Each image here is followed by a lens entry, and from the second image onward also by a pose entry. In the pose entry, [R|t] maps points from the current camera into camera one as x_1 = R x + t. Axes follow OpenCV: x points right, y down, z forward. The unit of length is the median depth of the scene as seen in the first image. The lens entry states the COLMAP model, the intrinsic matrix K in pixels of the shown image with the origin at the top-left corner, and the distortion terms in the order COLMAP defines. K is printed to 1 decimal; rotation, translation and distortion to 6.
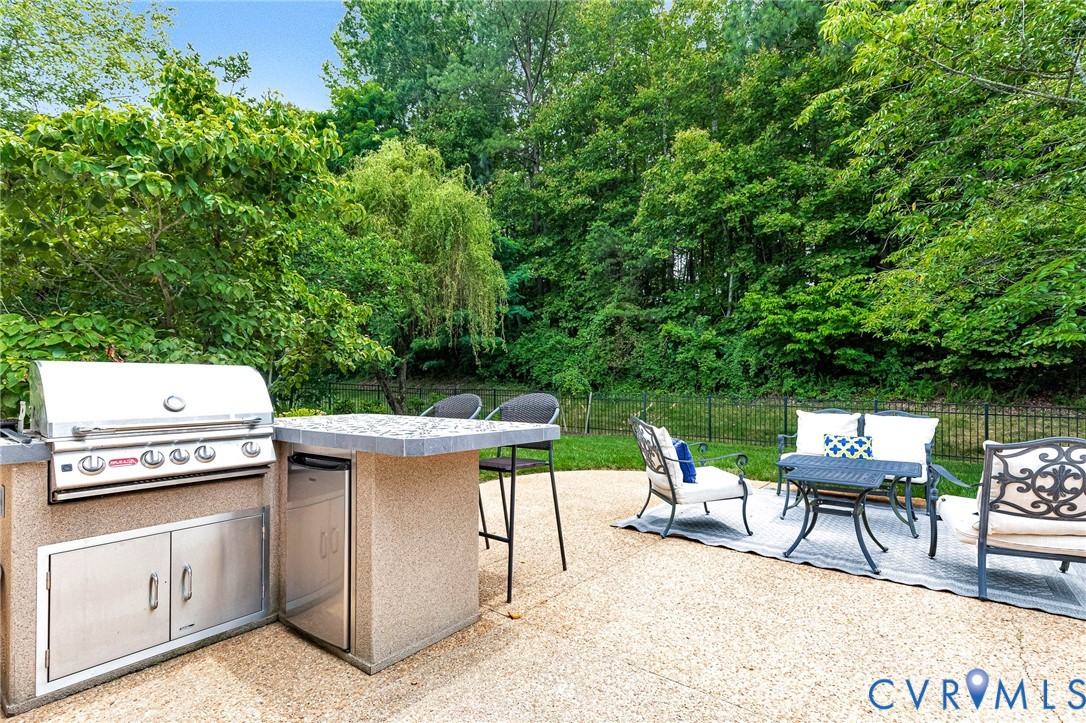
lens RADIAL K [[516.5, 0, 543.4], [0, 516.5, 382.6], [0, 0, 1]] dist [0.009892, -0.001403]
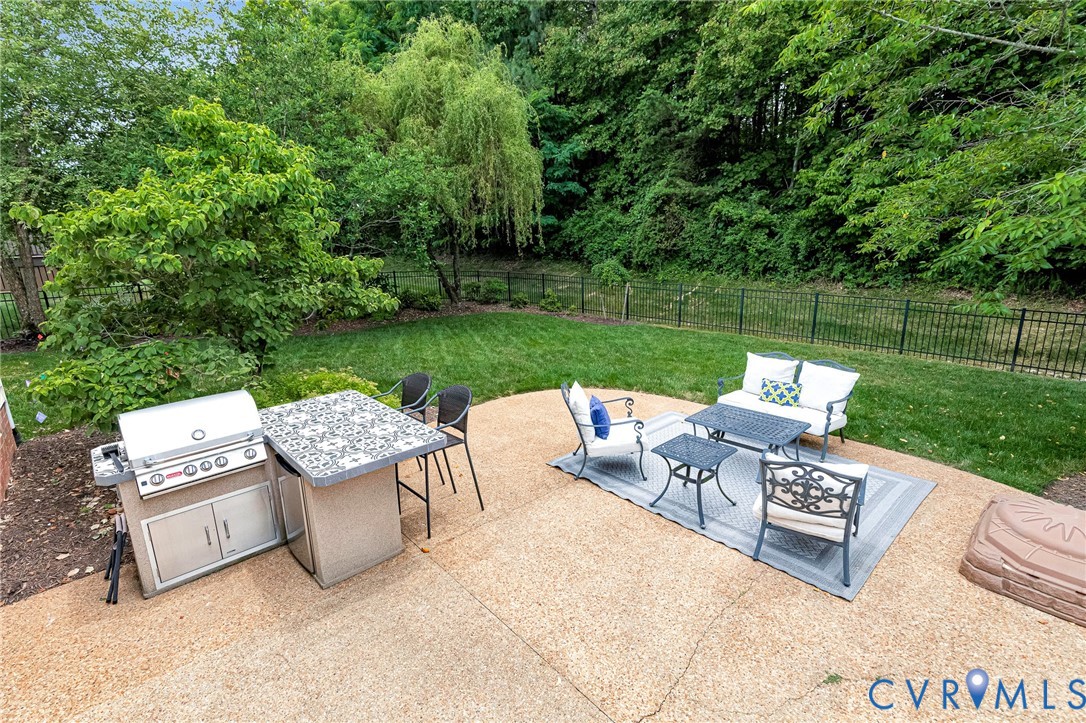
lens RADIAL K [[516.5, 0, 547.6], [0, 516.5, 360.4], [0, 0, 1]] dist [0.009892, -0.001403]
pose [[0.986703, 0.013070, -0.162006, 0.097734], [0.027528, 0.968922, 0.245831, -0.084648], [0.160184, -0.247022, 0.955678, -0.051402]]
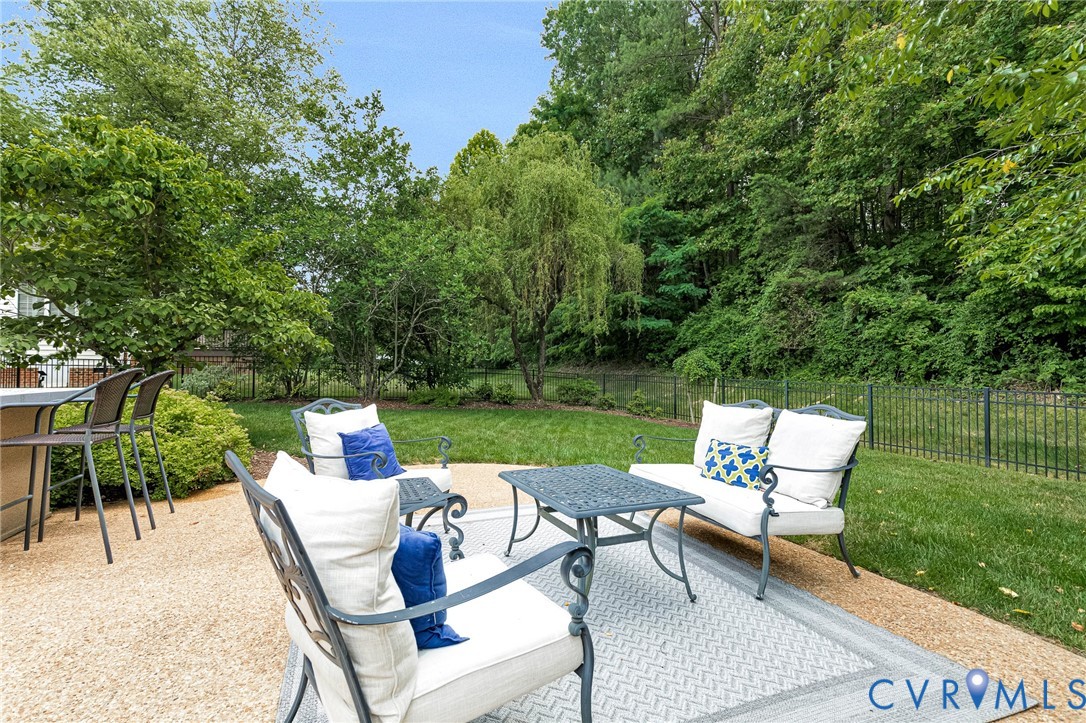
lens RADIAL K [[516.5, 0, 545.5], [0, 516.5, 353.6], [0, 0, 1]] dist [0.009892, -0.001403]
pose [[0.867401, -0.015904, -0.497356, 0.254443], [-0.000365, 0.999469, -0.032596, 0.005721], [0.497610, 0.028456, 0.866934, 0.127871]]
